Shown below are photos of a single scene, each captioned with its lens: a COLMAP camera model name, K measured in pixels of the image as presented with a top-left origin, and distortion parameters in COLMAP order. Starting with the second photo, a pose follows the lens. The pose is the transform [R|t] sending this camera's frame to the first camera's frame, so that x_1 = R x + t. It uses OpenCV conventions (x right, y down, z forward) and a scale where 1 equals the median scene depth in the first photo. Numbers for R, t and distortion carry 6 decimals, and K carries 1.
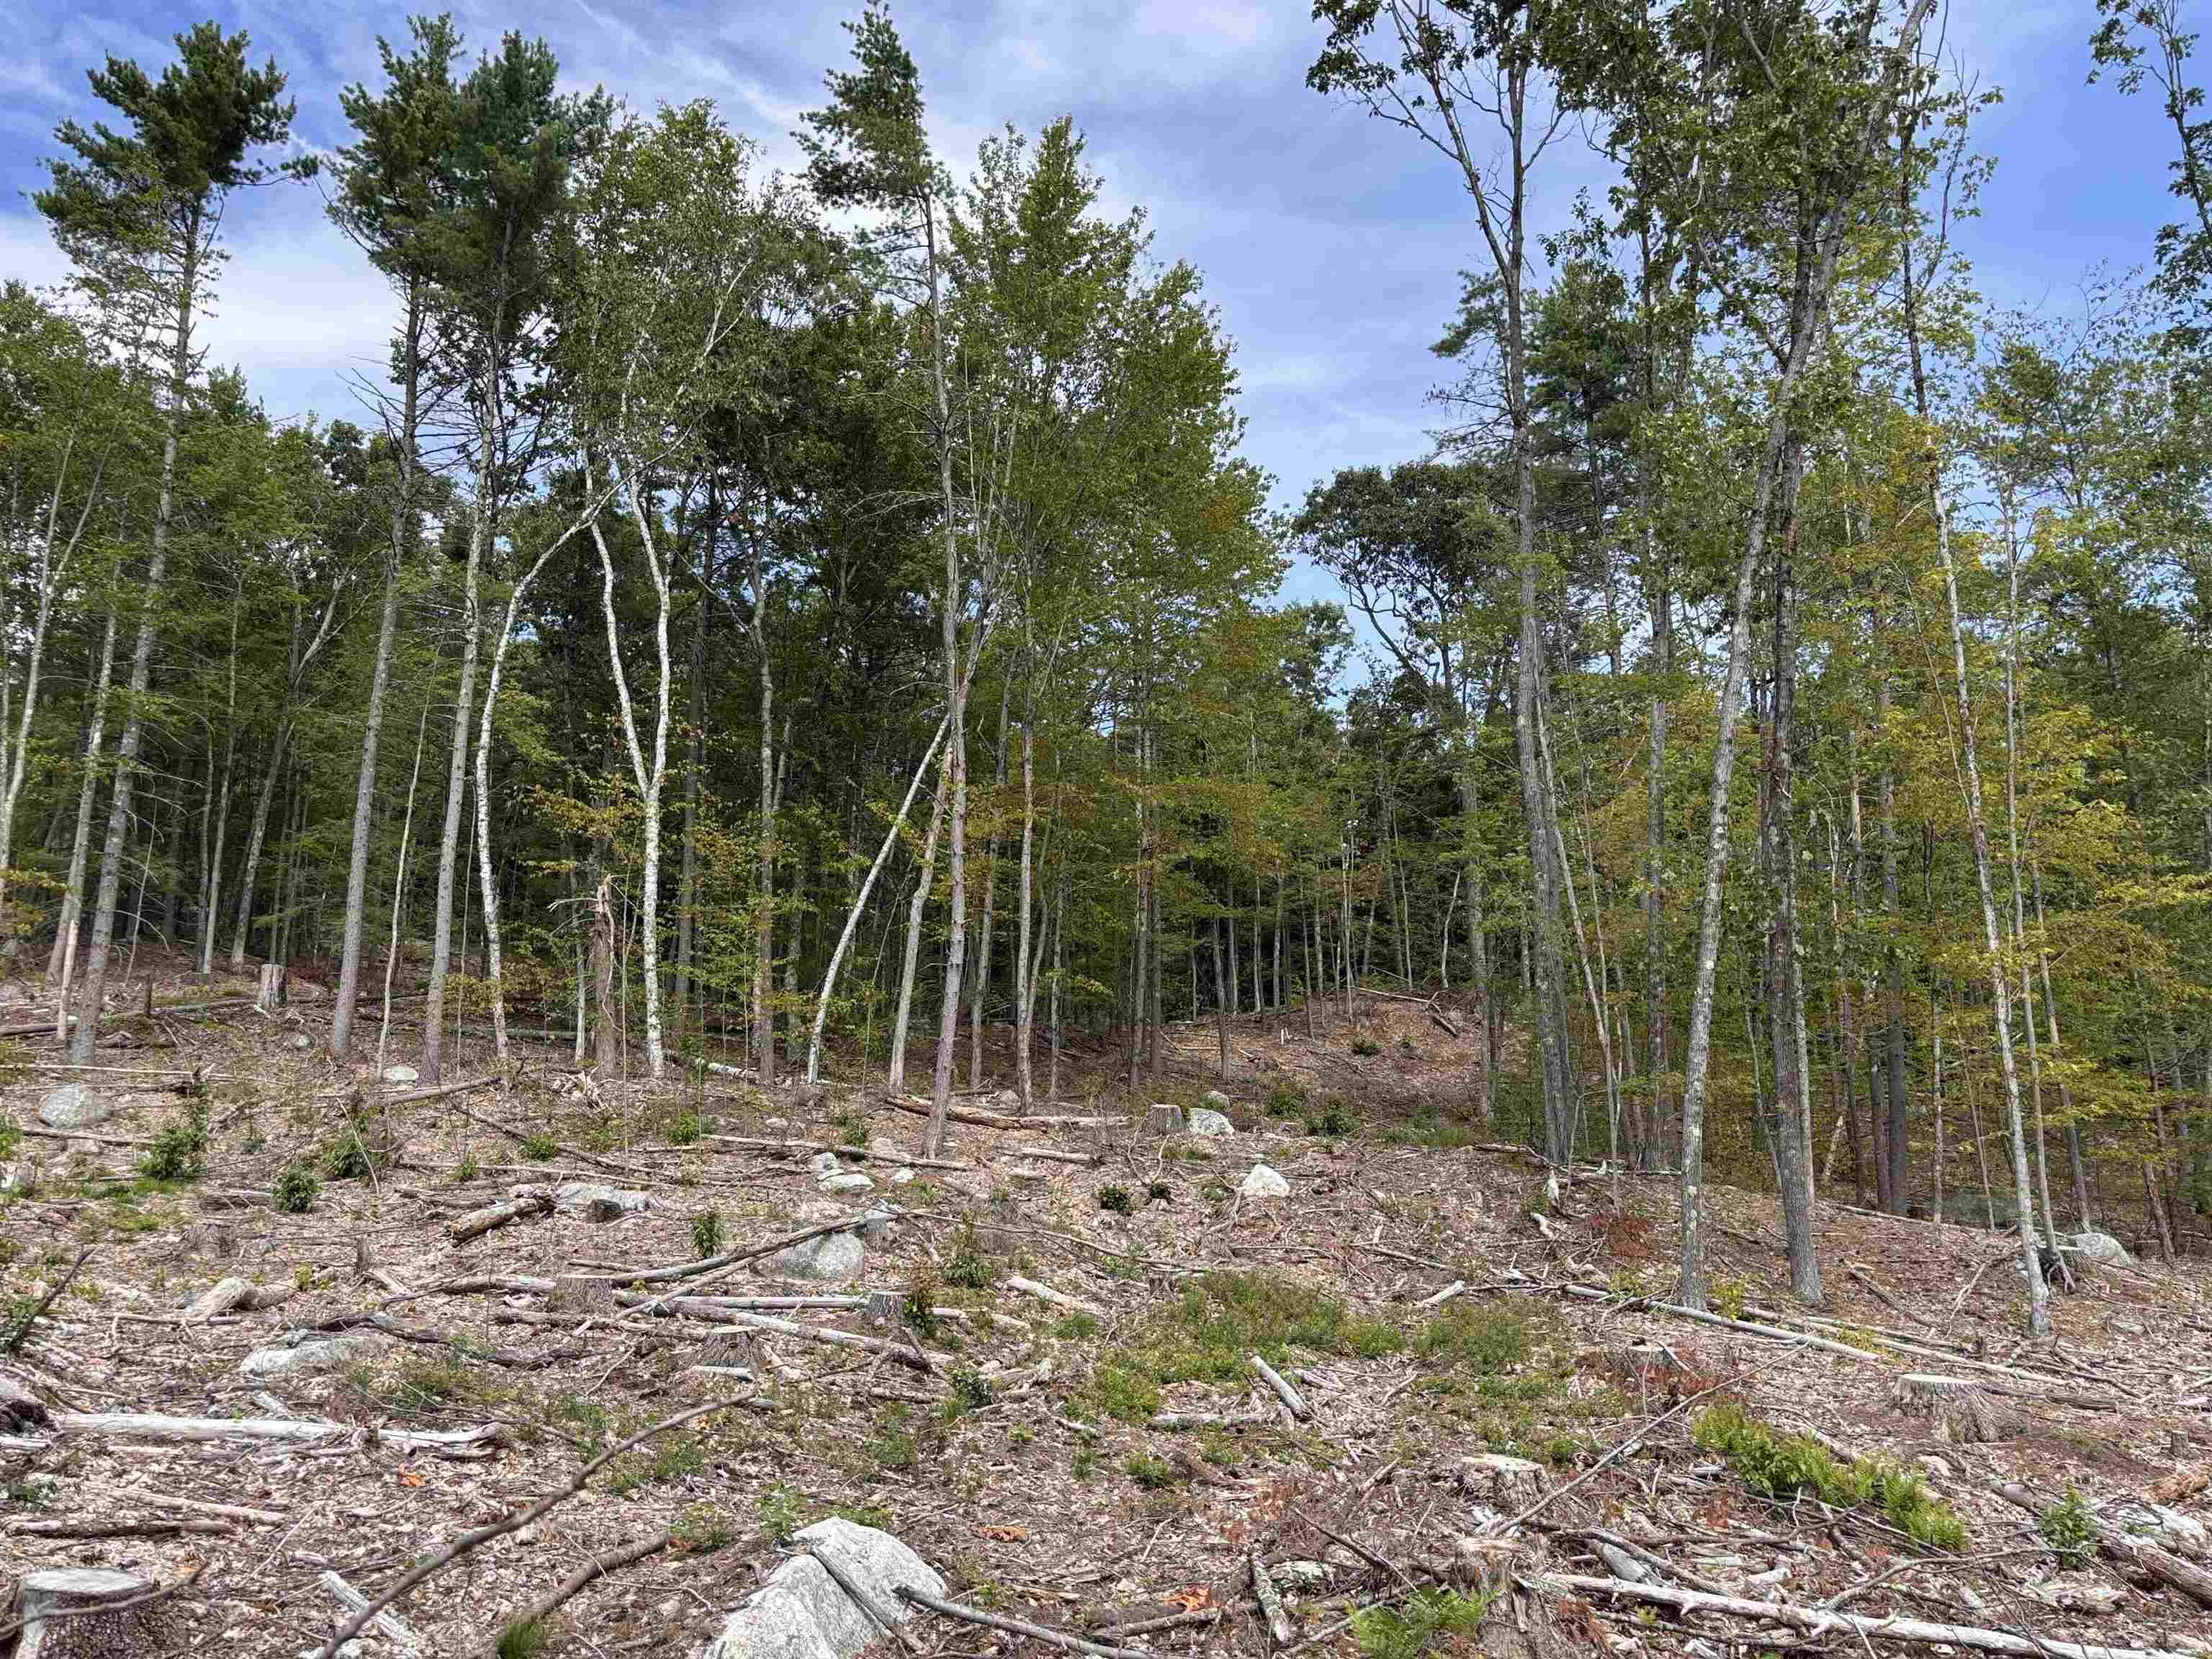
lens RADIAL K [[1661.7, 0, 1099.8], [0, 1661.7, 837.0], [0, 0, 1]] dist [0.049951, -0.061590]
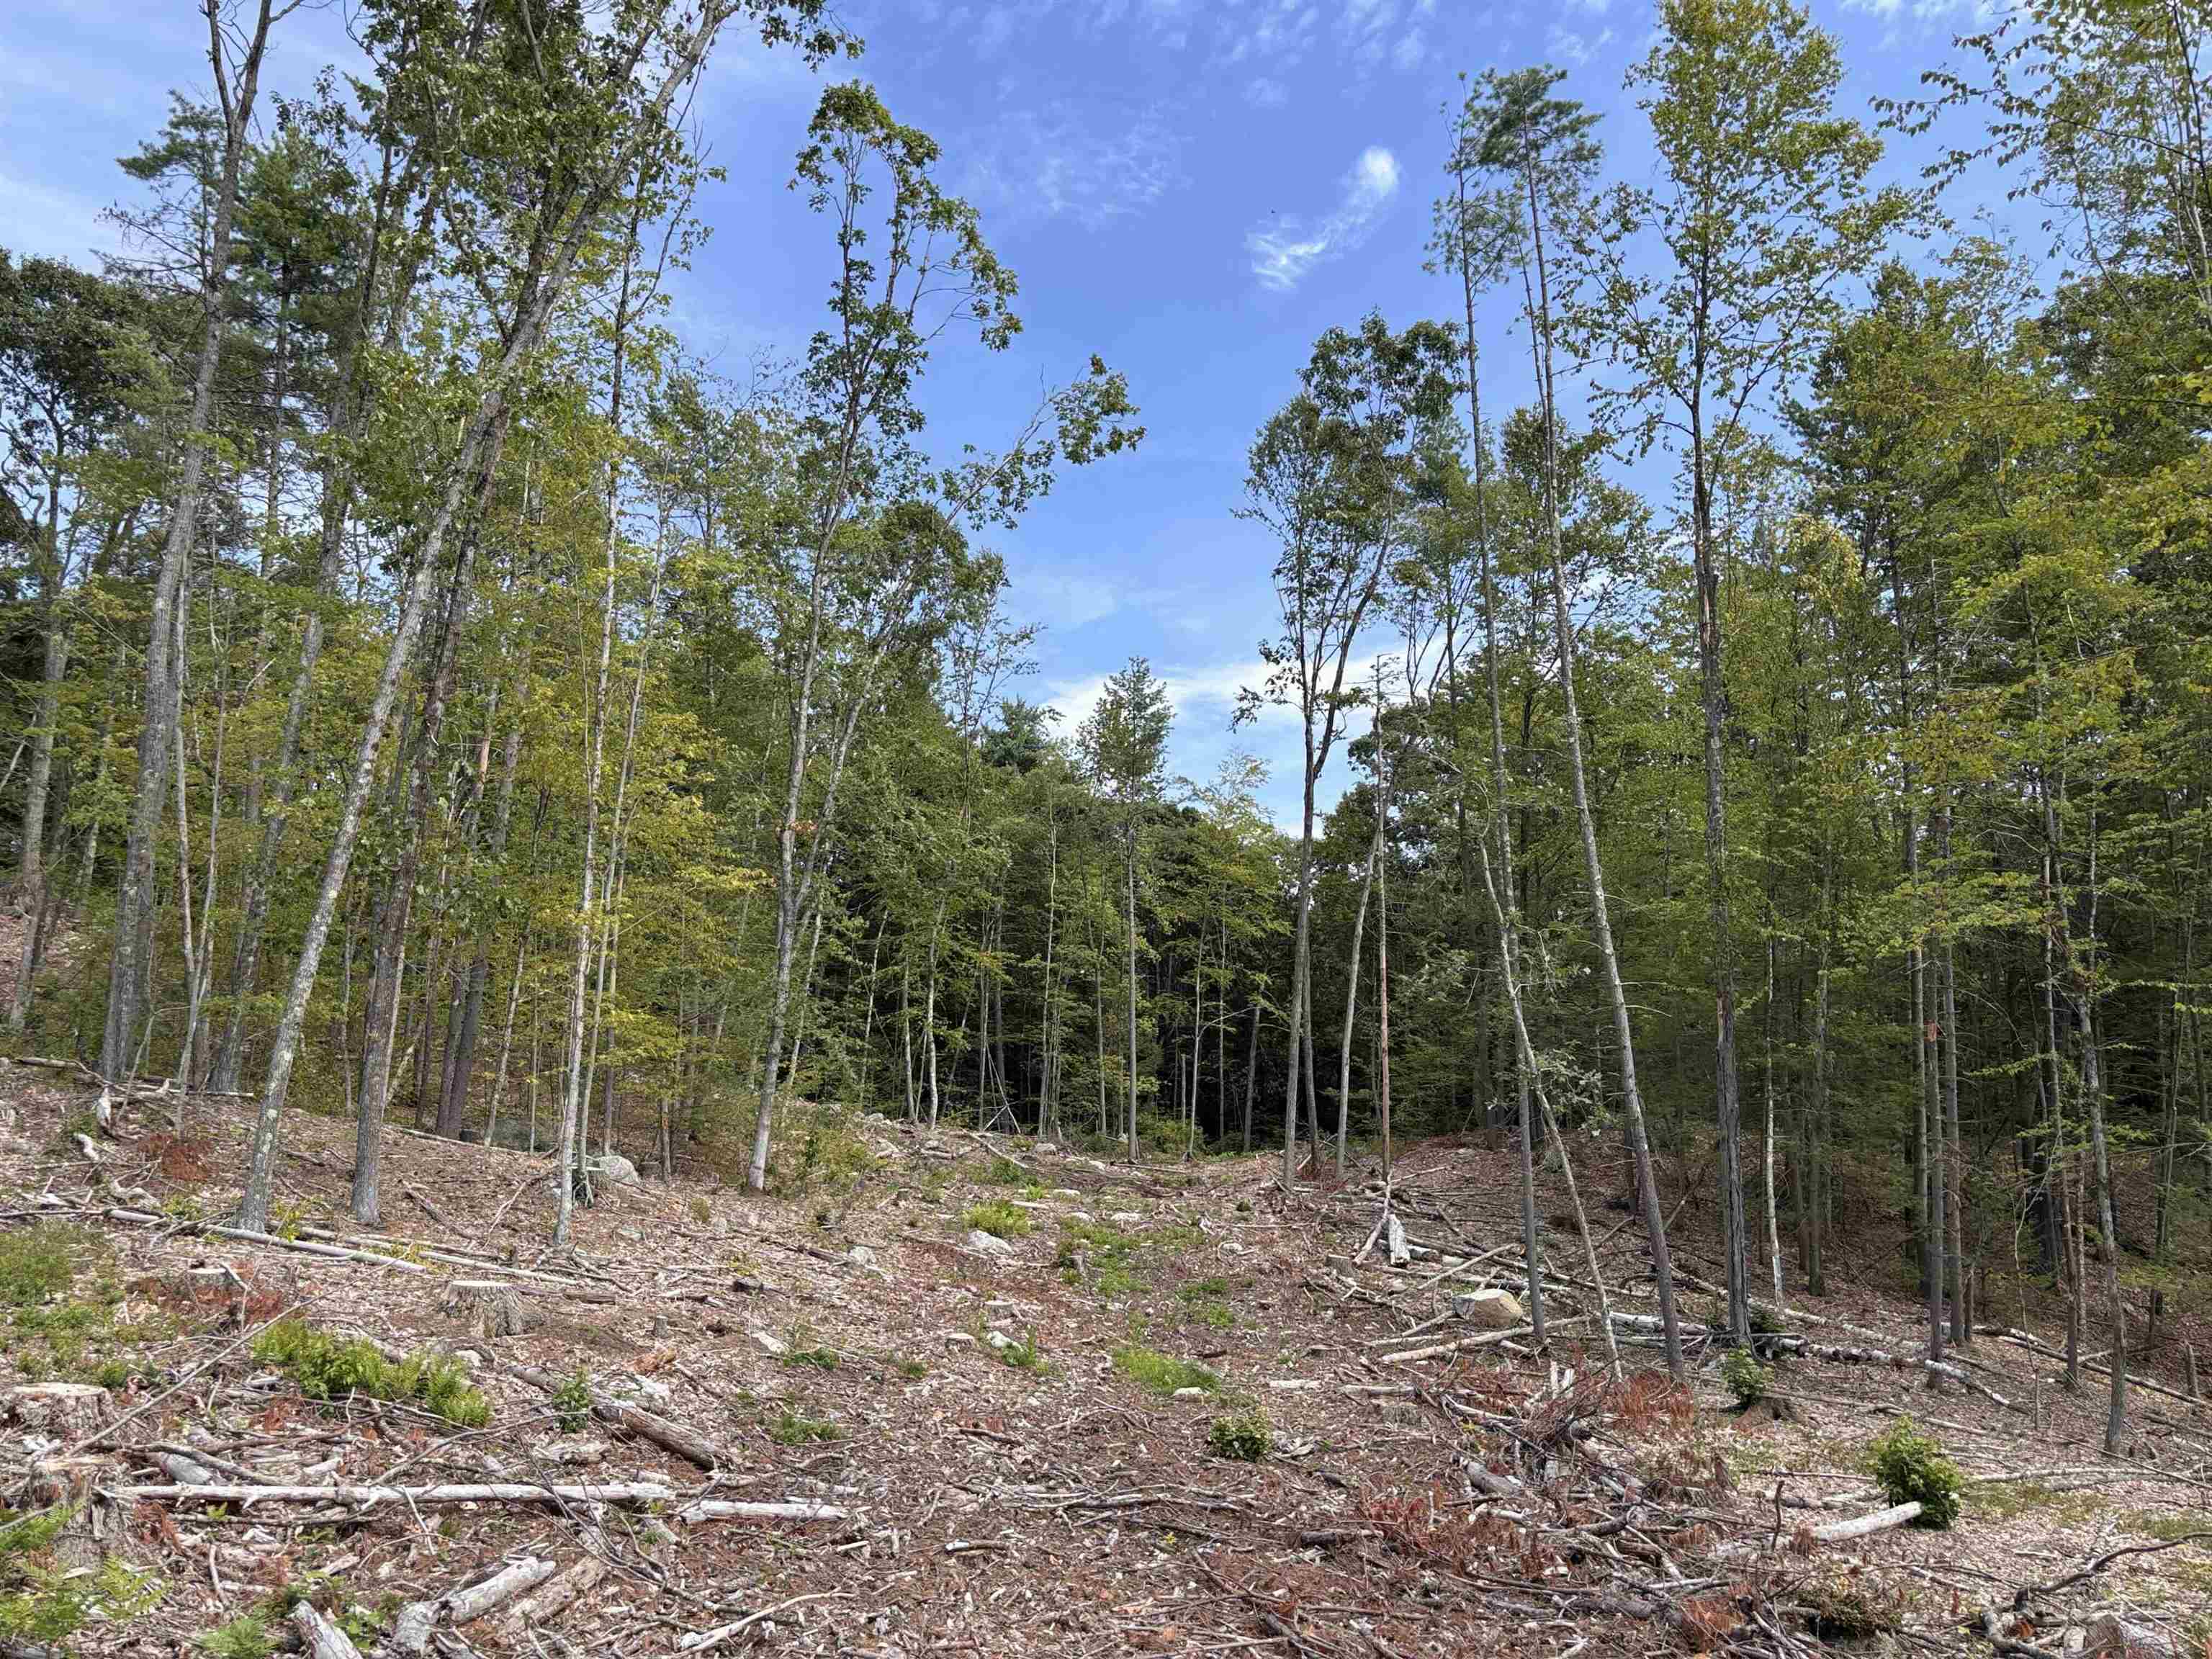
lens RADIAL K [[1706.4, 0, 1106.0], [0, 1706.4, 829.5], [0, 0, 1]] dist [0.060663, -0.053258]
pose [[0.687200, 0.143609, 0.712132, -0.071791], [-0.176820, 0.983851, -0.027774, -0.018590], [-0.704621, -0.106833, 0.701496, -0.070362]]
